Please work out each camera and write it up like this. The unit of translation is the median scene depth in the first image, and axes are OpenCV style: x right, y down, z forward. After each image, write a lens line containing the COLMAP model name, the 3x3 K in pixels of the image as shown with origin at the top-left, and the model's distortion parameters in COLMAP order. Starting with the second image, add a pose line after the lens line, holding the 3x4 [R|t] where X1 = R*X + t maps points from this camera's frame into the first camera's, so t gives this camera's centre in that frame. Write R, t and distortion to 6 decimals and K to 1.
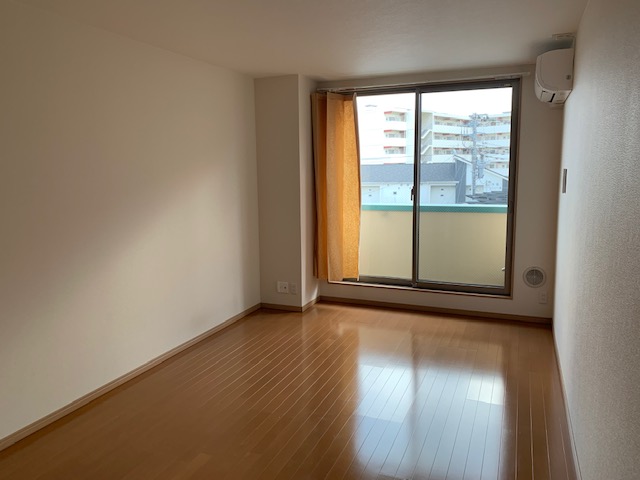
lens RADIAL K [[491.1, 0, 311.5], [0, 491.1, 222.1], [0, 0, 1]] dist [0.034891, -0.036292]
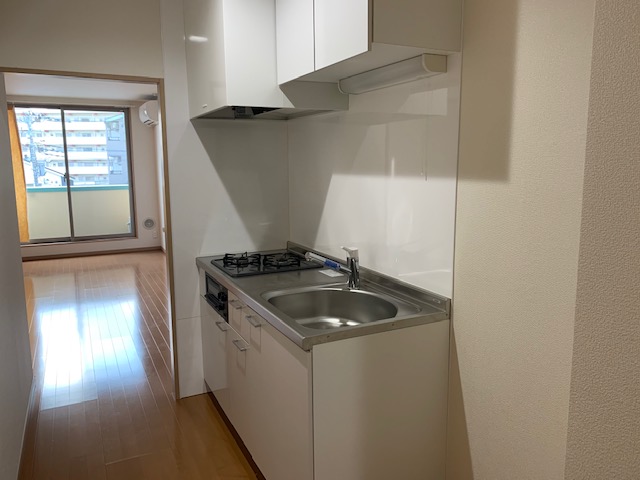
lens RADIAL K [[491.1, 0, 319.9], [0, 491.1, 239.7], [0, 0, 1]] dist [0.034891, -0.036292]
pose [[0.647020, -0.113436, 0.753987, -0.439624], [0.085575, 0.993427, 0.076024, 0.079402], [-0.757655, 0.015333, 0.652475, -0.547503]]
